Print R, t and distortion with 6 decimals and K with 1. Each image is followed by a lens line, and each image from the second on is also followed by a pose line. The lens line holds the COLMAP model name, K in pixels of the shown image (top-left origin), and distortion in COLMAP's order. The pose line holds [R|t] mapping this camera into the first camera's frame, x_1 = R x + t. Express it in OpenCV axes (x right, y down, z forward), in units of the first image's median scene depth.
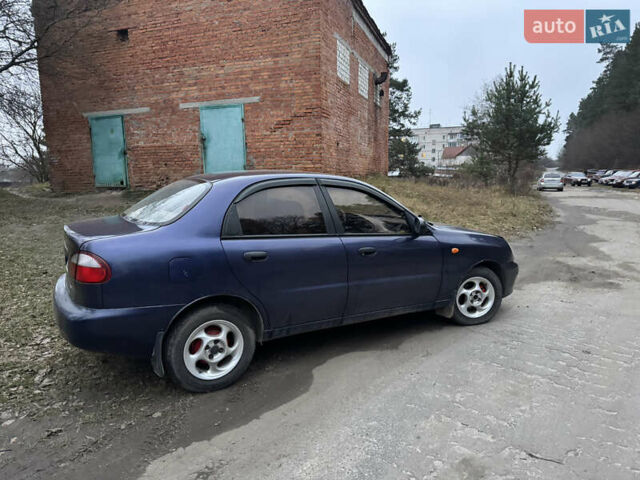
lens RADIAL K [[450.8, 0, 321.2], [0, 450.8, 239.5], [0, 0, 1]] dist [0.019358, -0.037753]
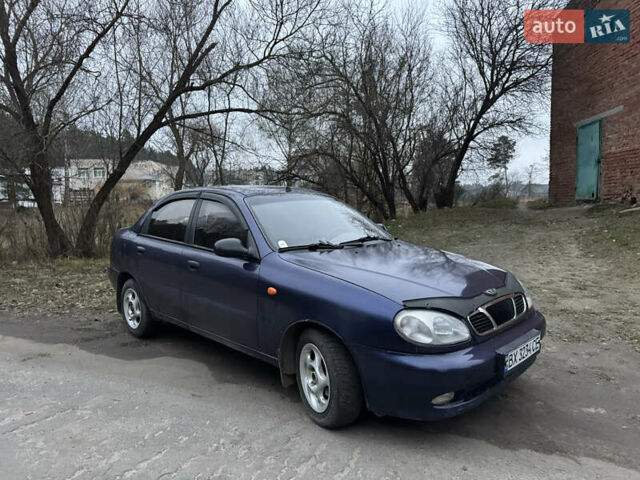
lens RADIAL K [[450.8, 0, 321.7], [0, 450.8, 241.3], [0, 0, 1]] dist [0.019358, -0.037753]
pose [[0.280585, 0.092450, -0.955366, 0.275733], [-0.115513, 0.991369, 0.062008, -0.029012], [0.952853, 0.092959, 0.288843, 0.243460]]
